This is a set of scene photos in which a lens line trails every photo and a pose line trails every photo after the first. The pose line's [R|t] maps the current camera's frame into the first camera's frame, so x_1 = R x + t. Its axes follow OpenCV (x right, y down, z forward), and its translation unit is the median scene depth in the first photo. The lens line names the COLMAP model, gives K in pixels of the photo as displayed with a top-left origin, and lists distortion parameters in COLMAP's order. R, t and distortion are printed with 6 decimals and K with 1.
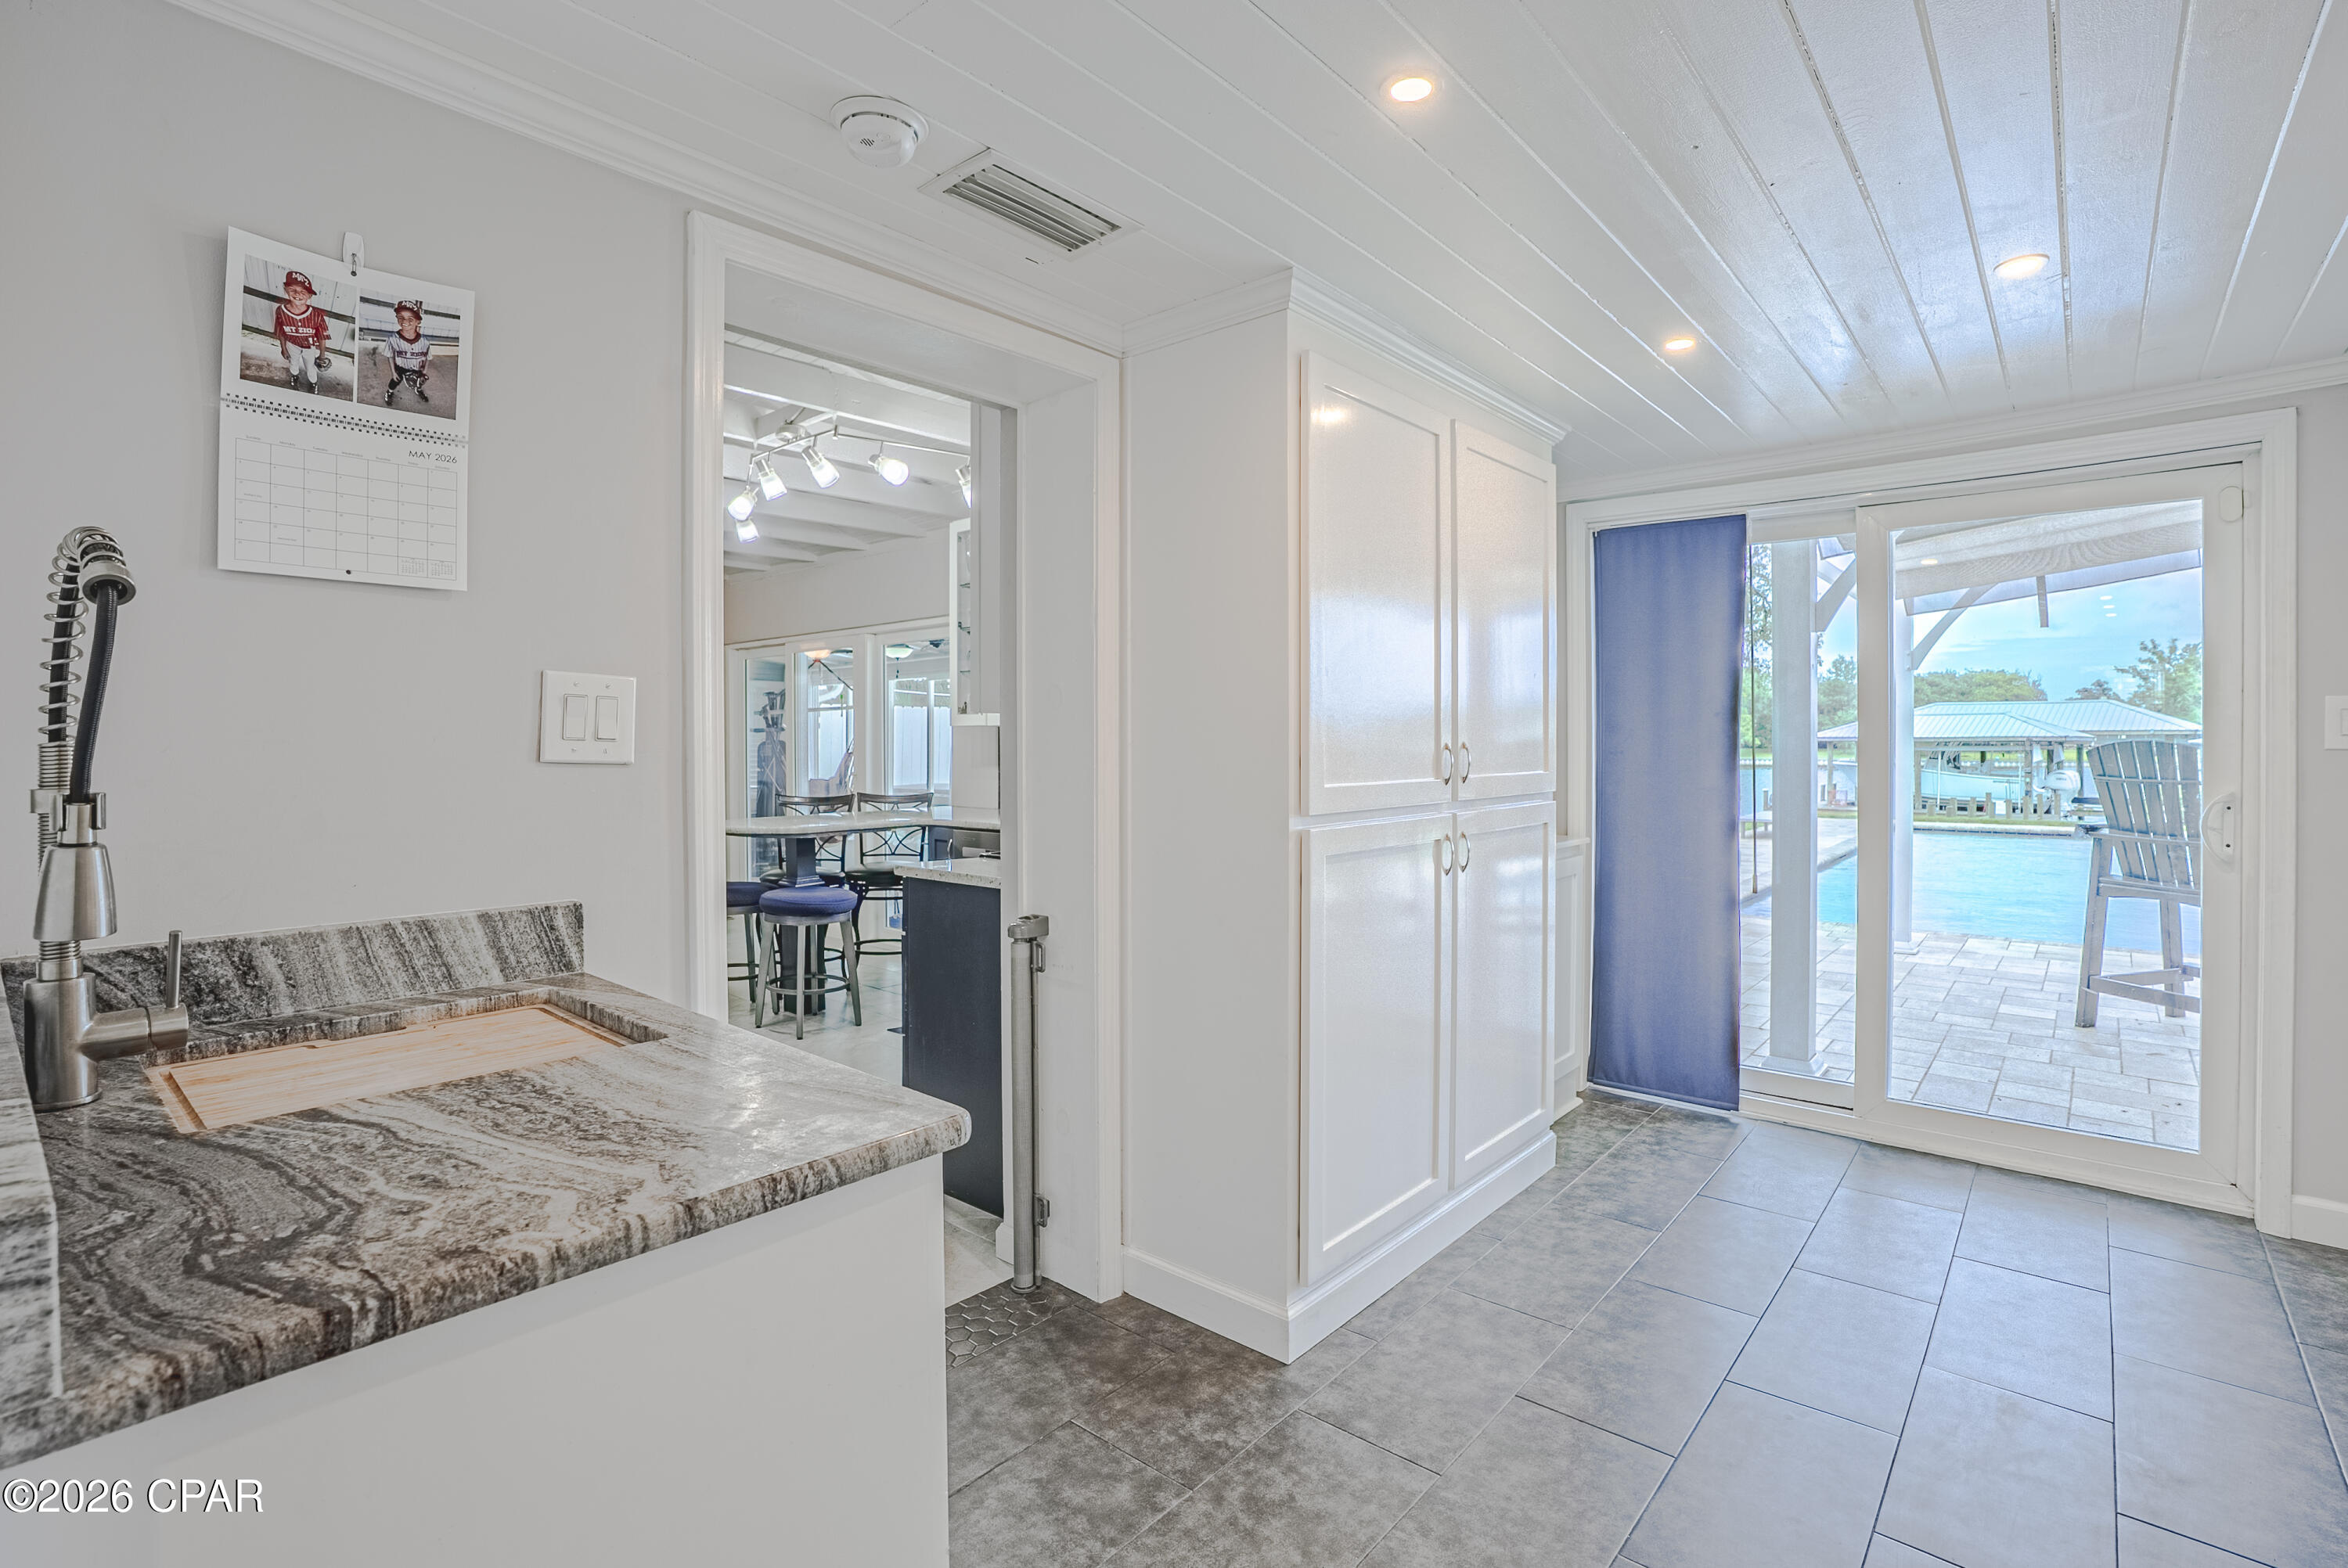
lens RADIAL K [[1104.0, 0, 1178.2], [0, 1104.0, 750.6], [0, 0, 1]] dist [-0.067755, 0.026738]
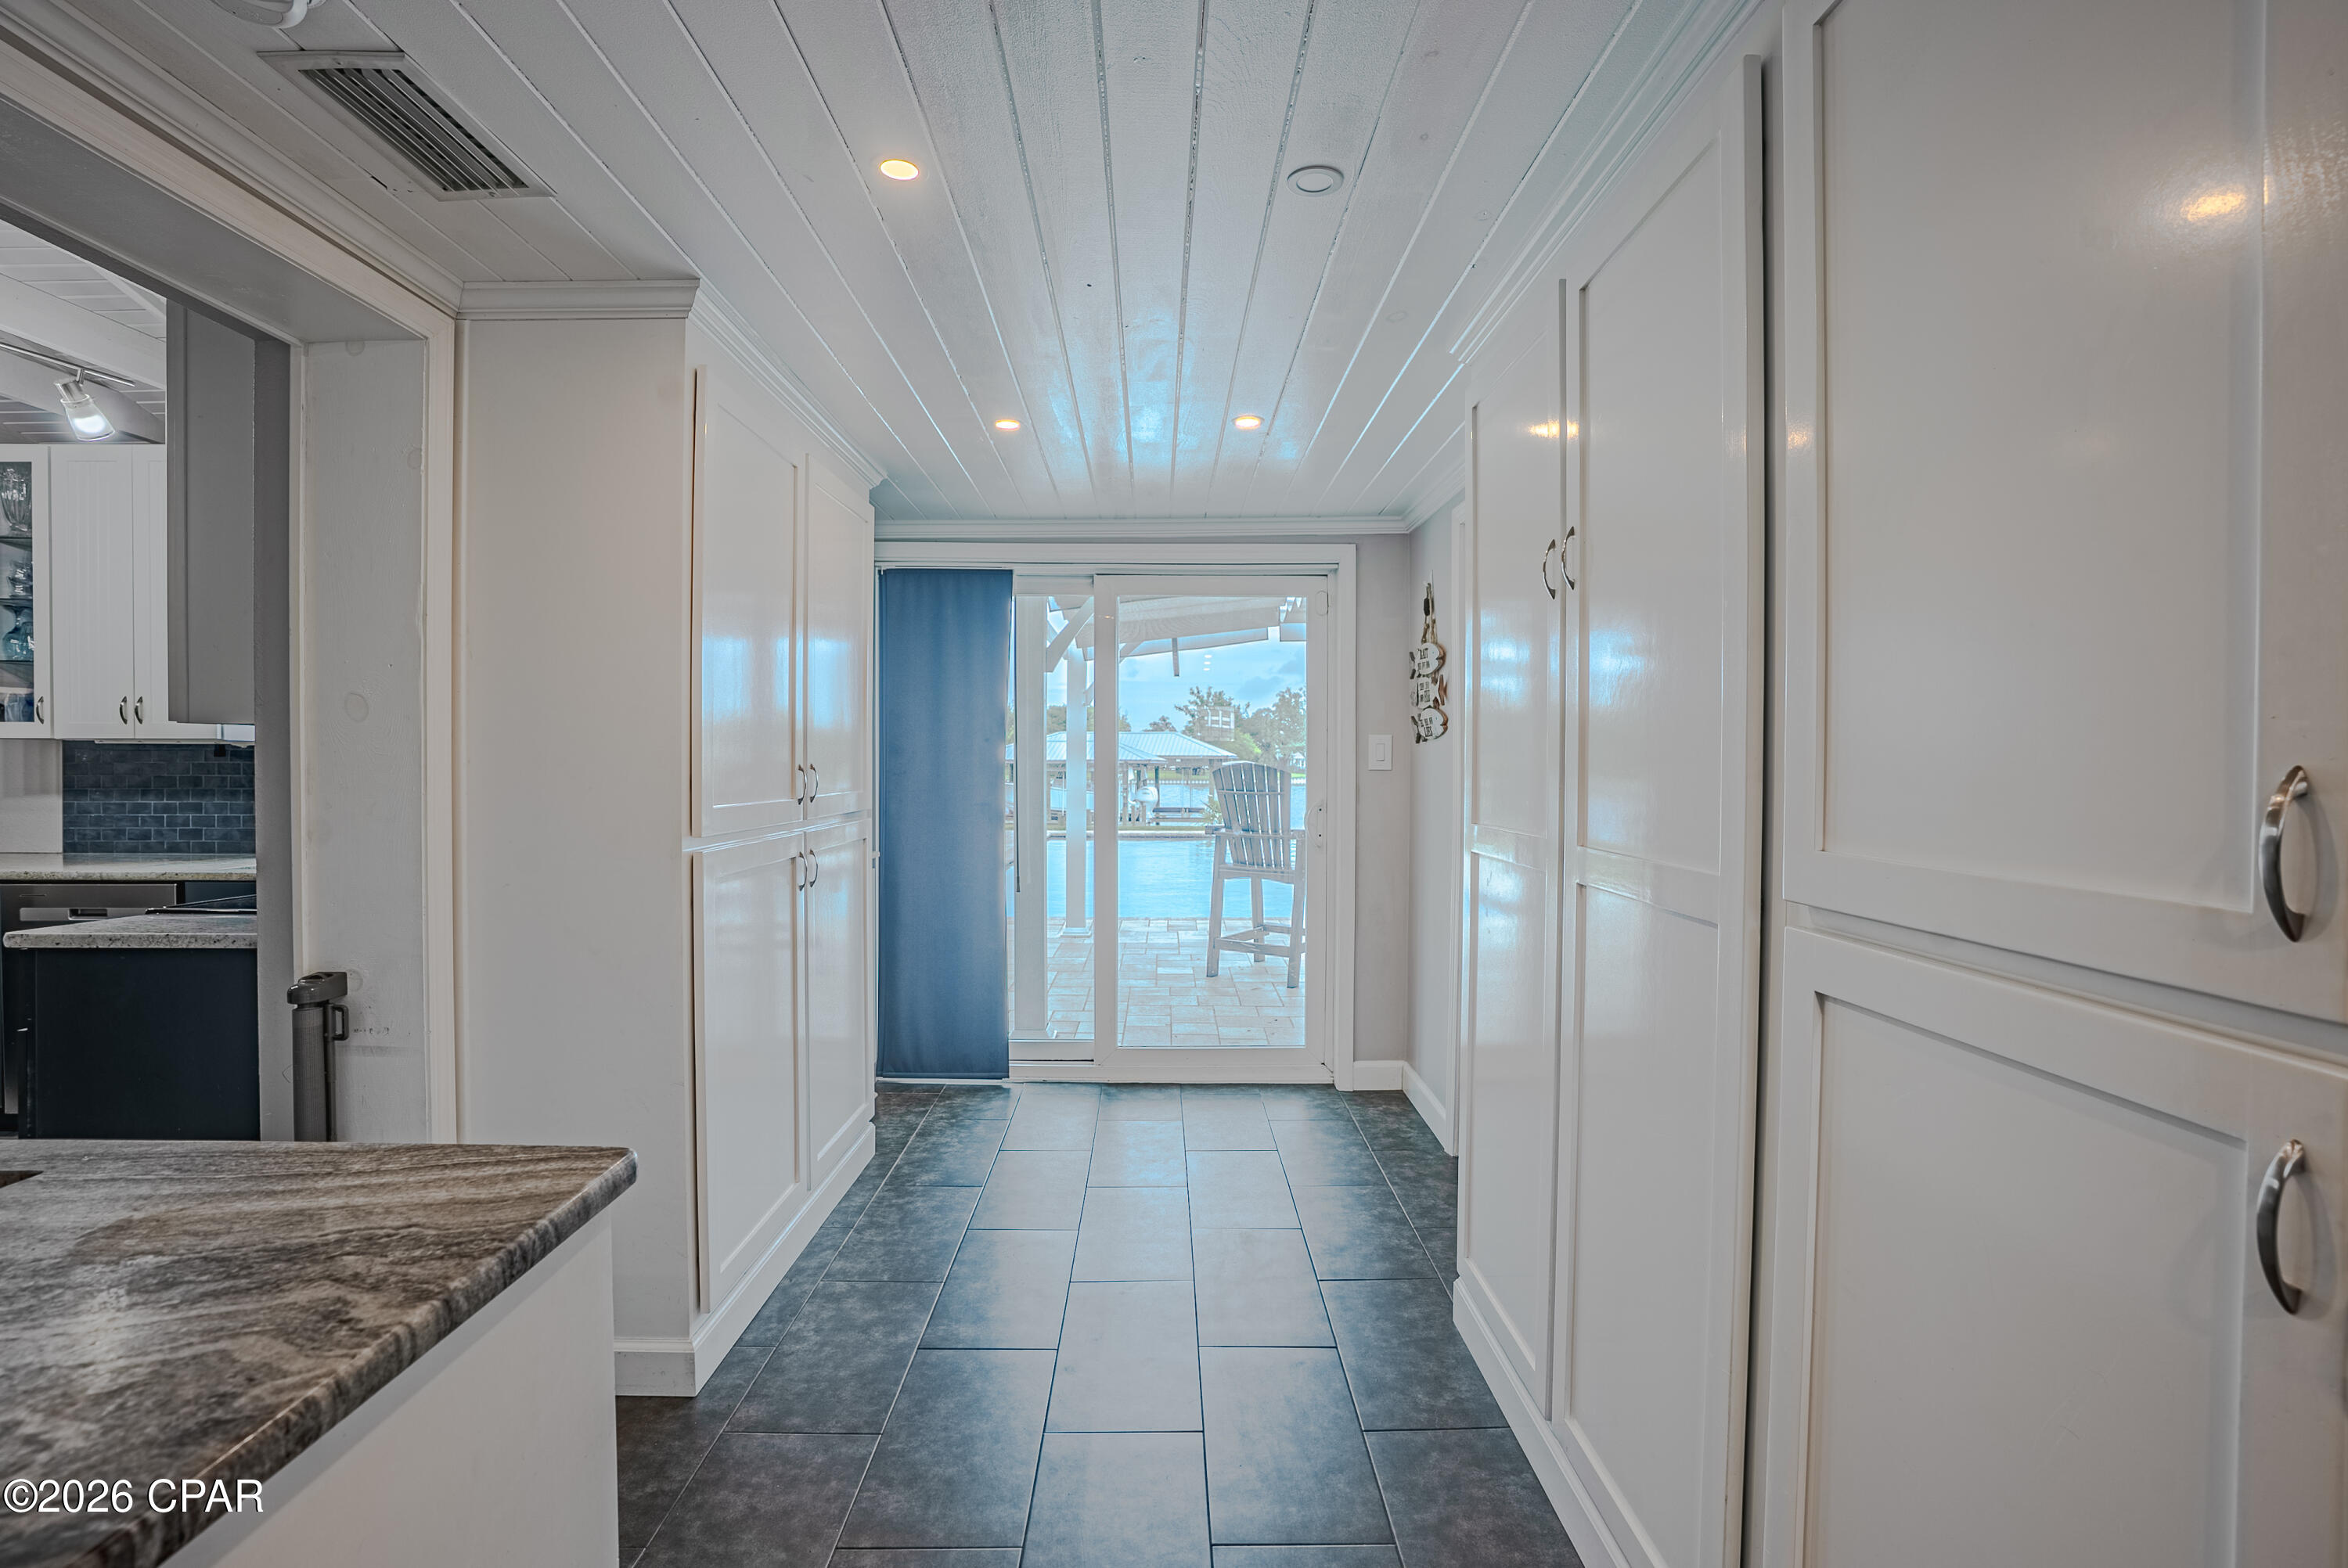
lens RADIAL K [[1087.2, 0, 1174.0], [0, 1087.2, 784.0], [0, 0, 1]] dist [-0.062179, 0.025635]
pose [[0.754497, -0.007915, 0.656255, -0.141924], [0.000097, 0.999929, 0.011948, -0.000302], [-0.656303, -0.008951, 0.754444, -0.003905]]
